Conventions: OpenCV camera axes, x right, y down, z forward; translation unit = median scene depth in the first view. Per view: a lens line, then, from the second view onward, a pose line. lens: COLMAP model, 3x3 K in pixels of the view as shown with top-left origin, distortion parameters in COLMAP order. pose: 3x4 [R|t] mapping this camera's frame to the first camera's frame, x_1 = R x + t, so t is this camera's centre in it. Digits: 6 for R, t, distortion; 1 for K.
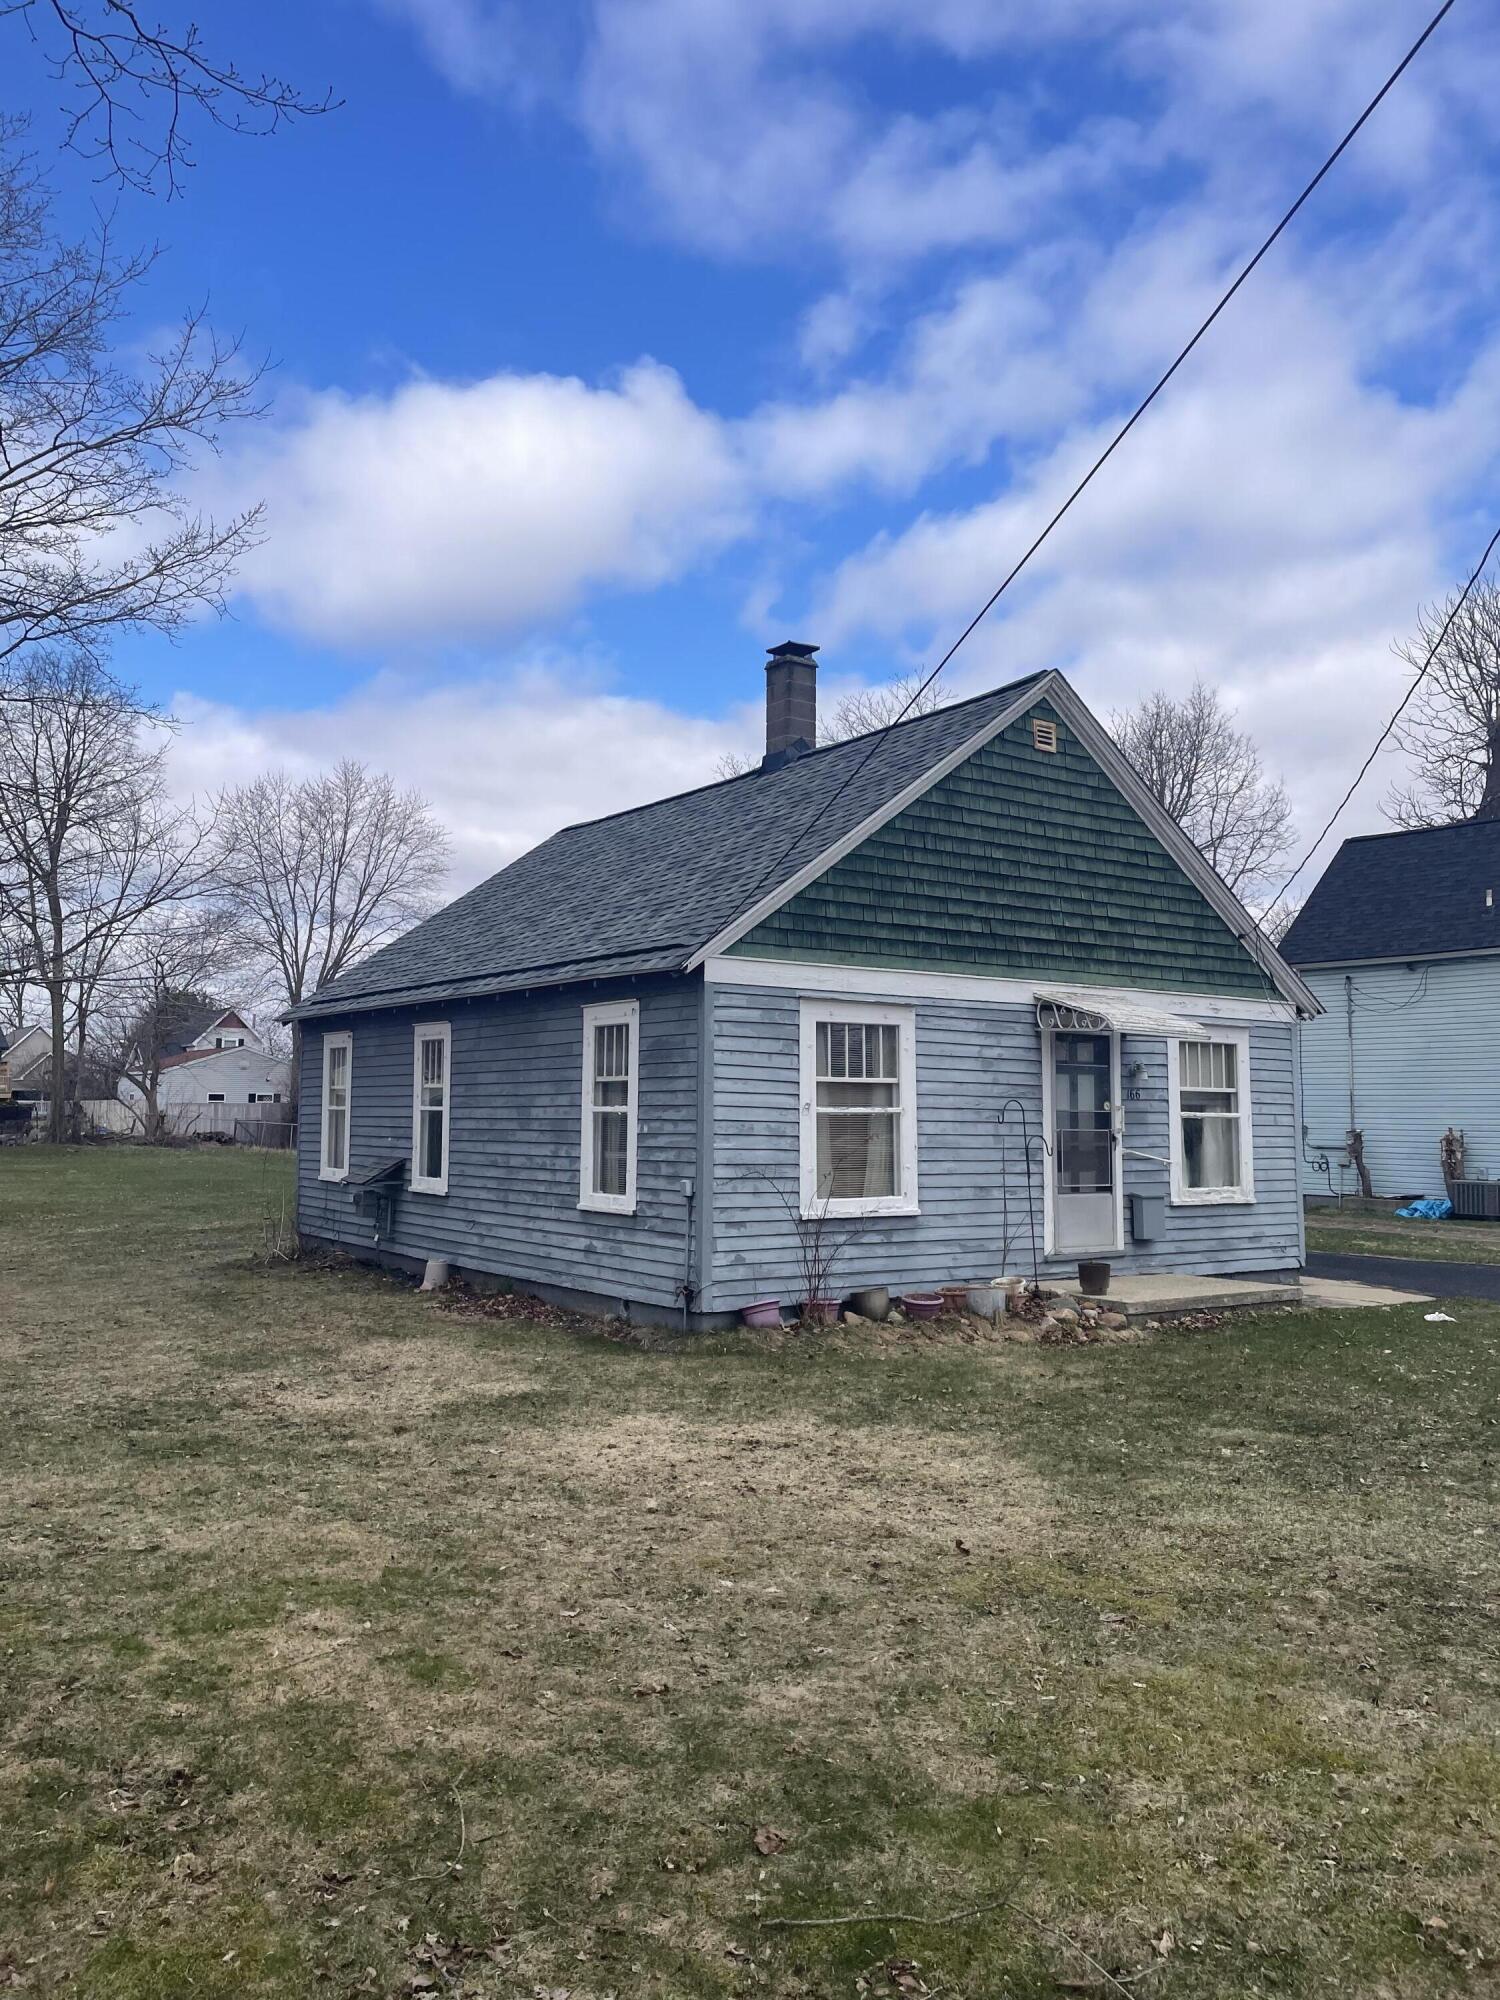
lens RADIAL K [[1527.6, 0, 750.5], [0, 1527.6, 1012.6], [0, 0, 1]] dist [0.096679, -0.088528]
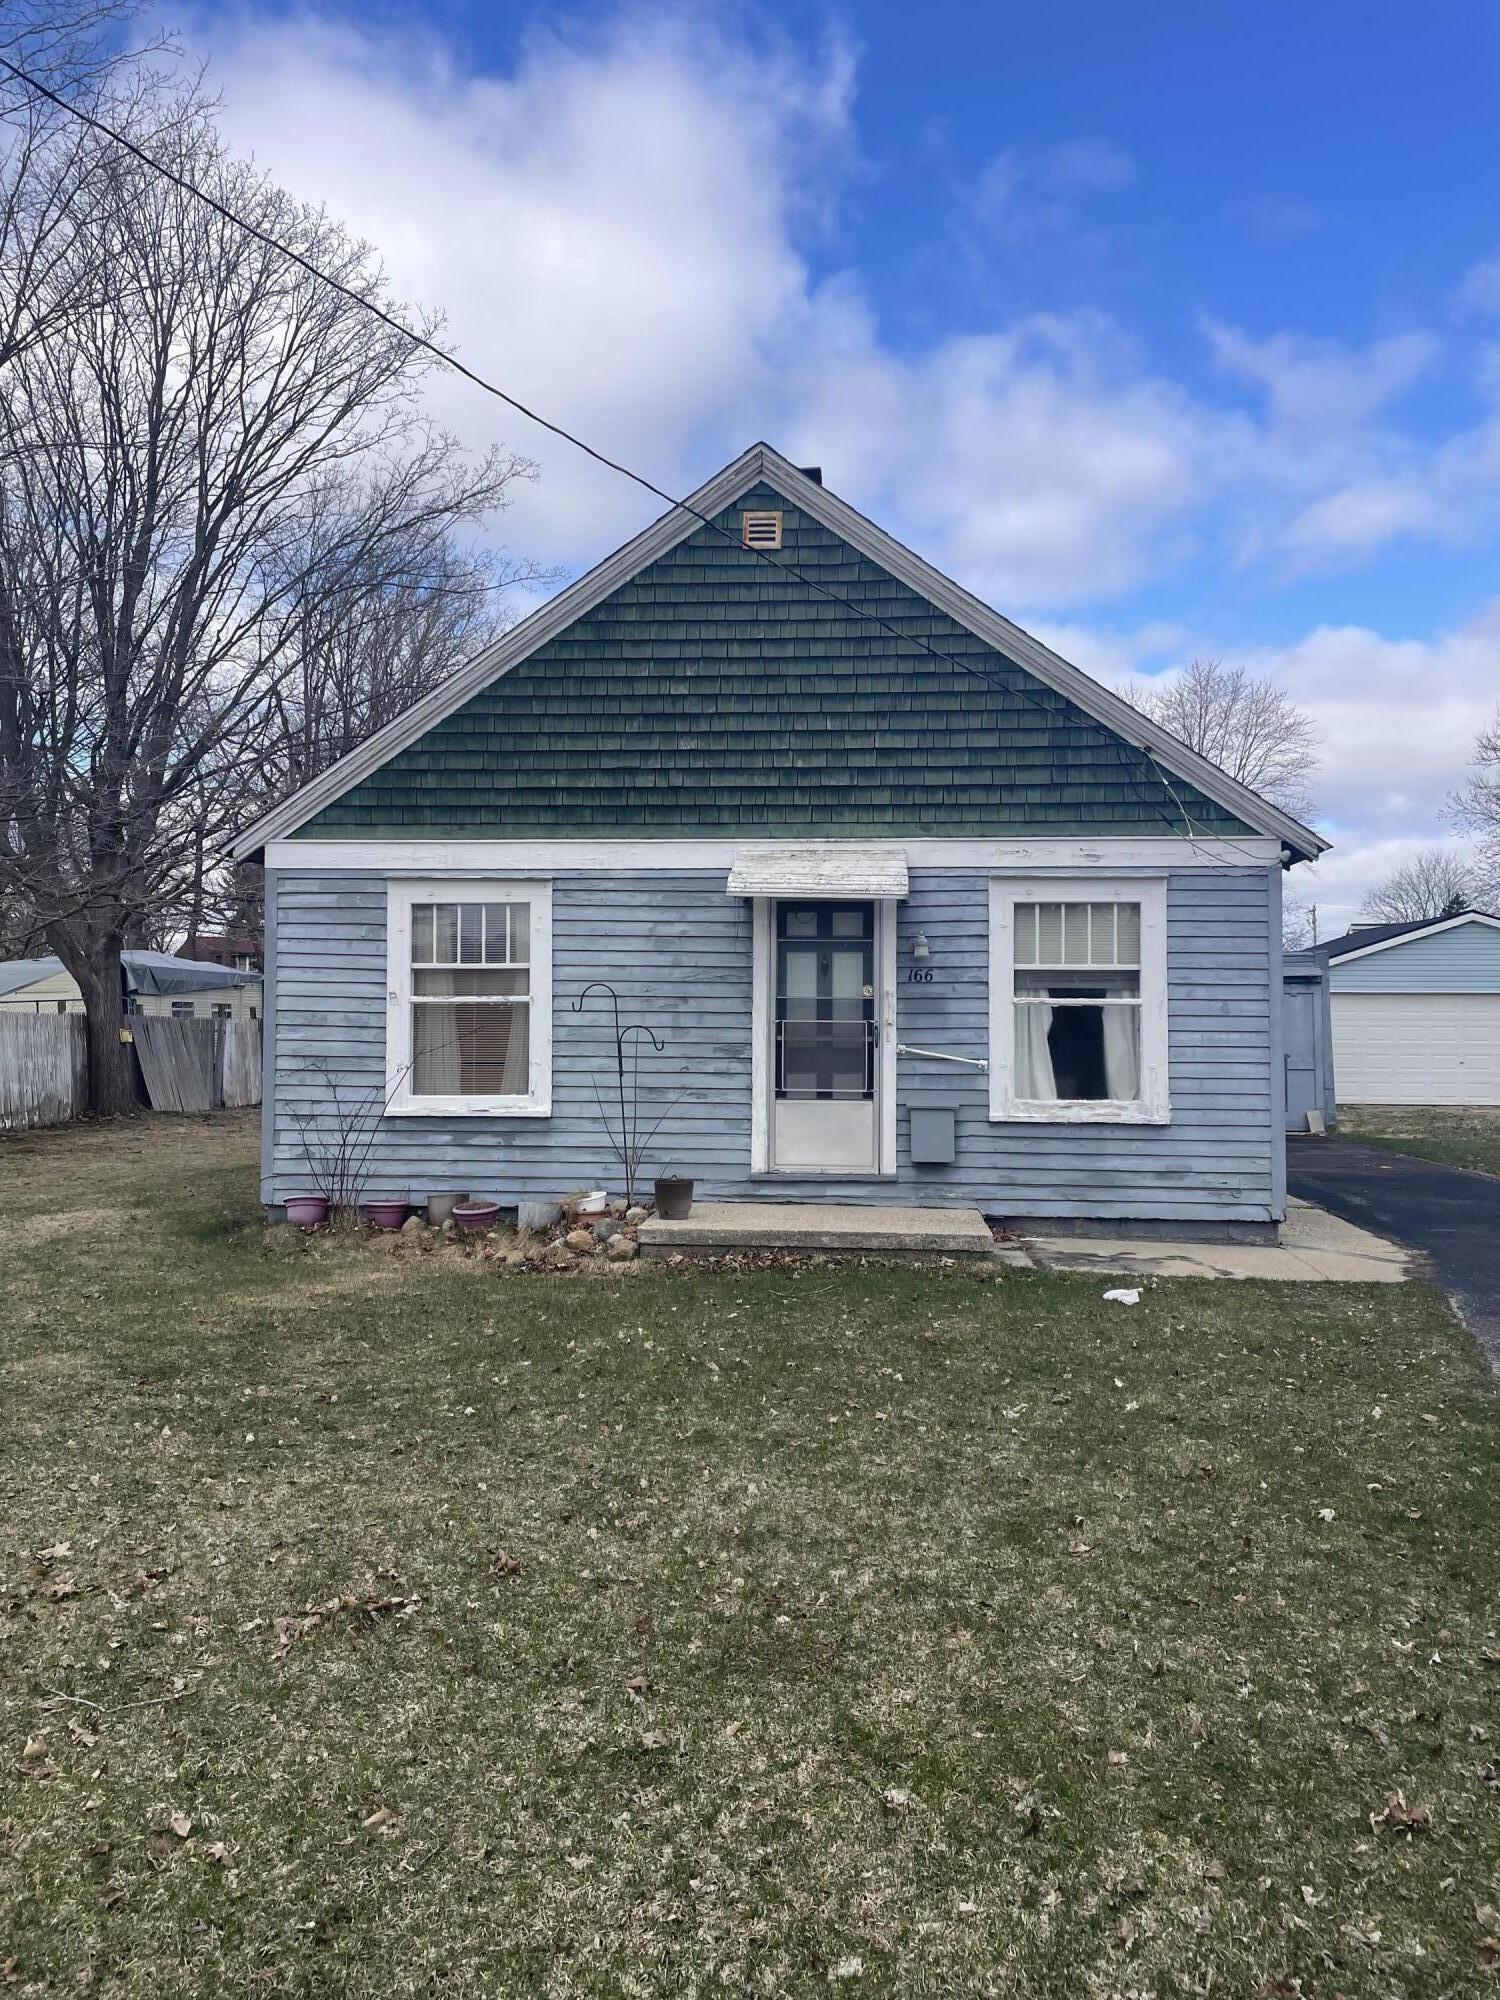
lens RADIAL K [[1527.6, 0, 753.7], [0, 1527.6, 1009.9], [0, 0, 1]] dist [0.096679, -0.088528]
pose [[0.768426, -0.011632, -0.639833, 0.784500], [0.044329, 0.998401, 0.035088, 0.046107], [0.638402, -0.055326, 0.767713, 0.412660]]
